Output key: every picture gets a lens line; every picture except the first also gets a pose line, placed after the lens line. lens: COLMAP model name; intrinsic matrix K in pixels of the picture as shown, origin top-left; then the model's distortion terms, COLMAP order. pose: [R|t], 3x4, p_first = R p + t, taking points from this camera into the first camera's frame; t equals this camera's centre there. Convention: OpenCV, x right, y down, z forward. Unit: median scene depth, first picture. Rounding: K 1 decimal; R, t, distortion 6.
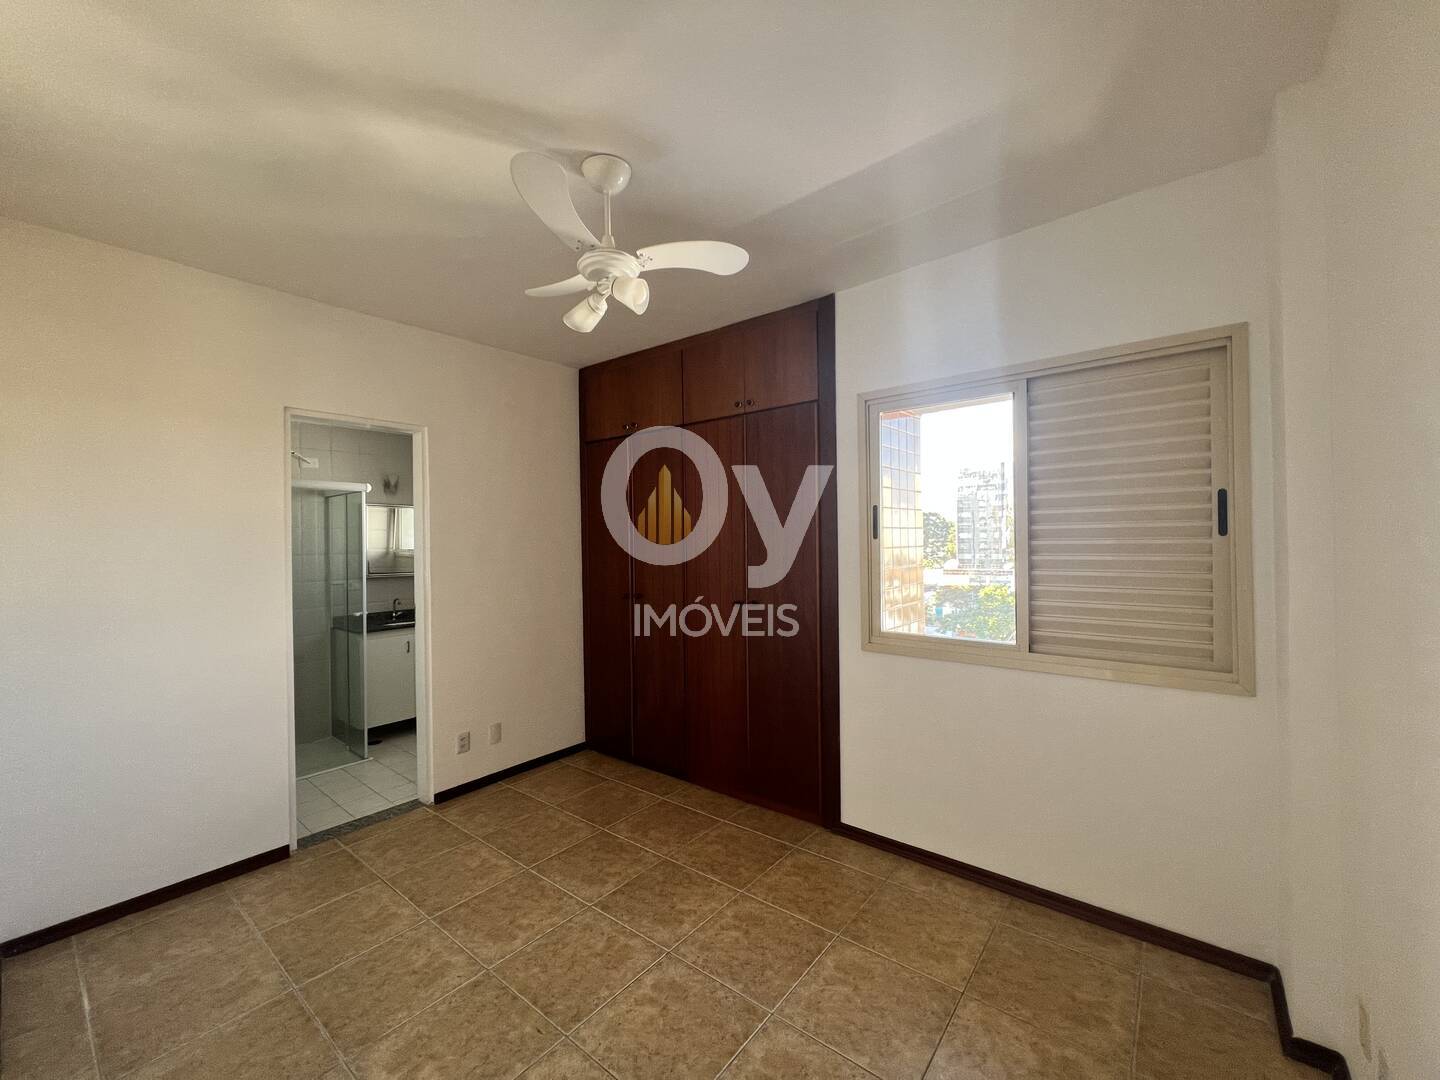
lens RADIAL K [[575.4, 0, 715.2], [0, 575.4, 531.4], [0, 0, 1]] dist [0.004569, 0.000180]
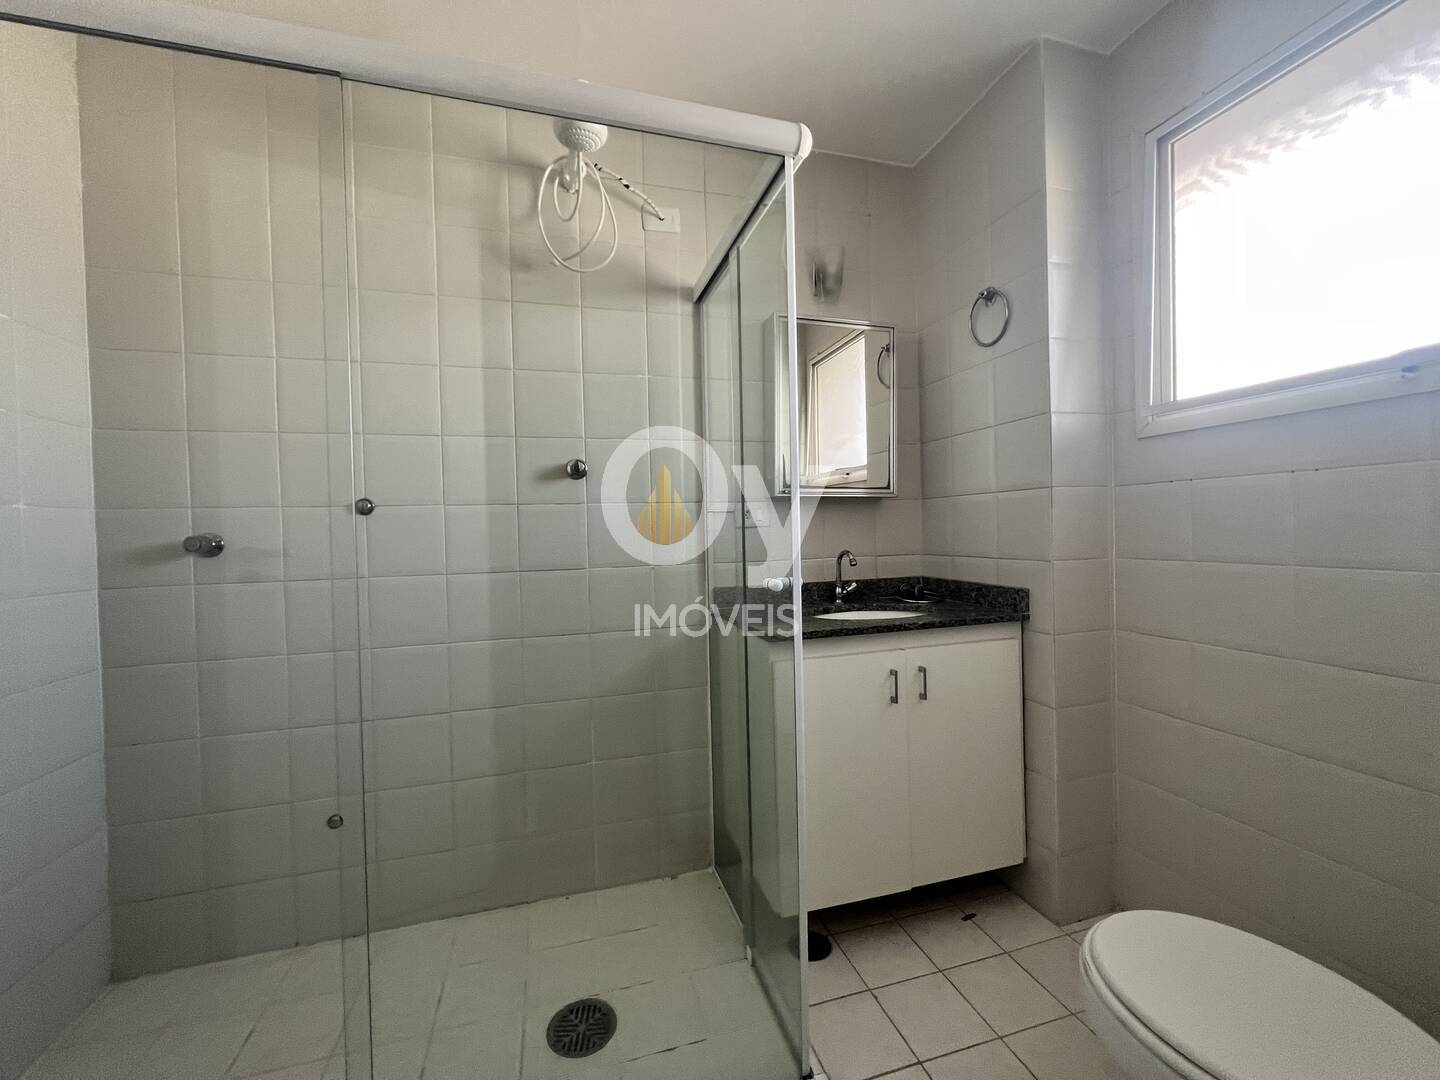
lens RADIAL K [[575.4, 0, 717.5], [0, 575.4, 539.3], [0, 0, 1]] dist [0.004569, 0.000180]
pose [[0.828769, 0.002429, -0.559586, -0.432025], [0.020501, 0.999187, 0.034700, 0.099269], [0.559216, -0.040230, 0.828045, 0.660665]]
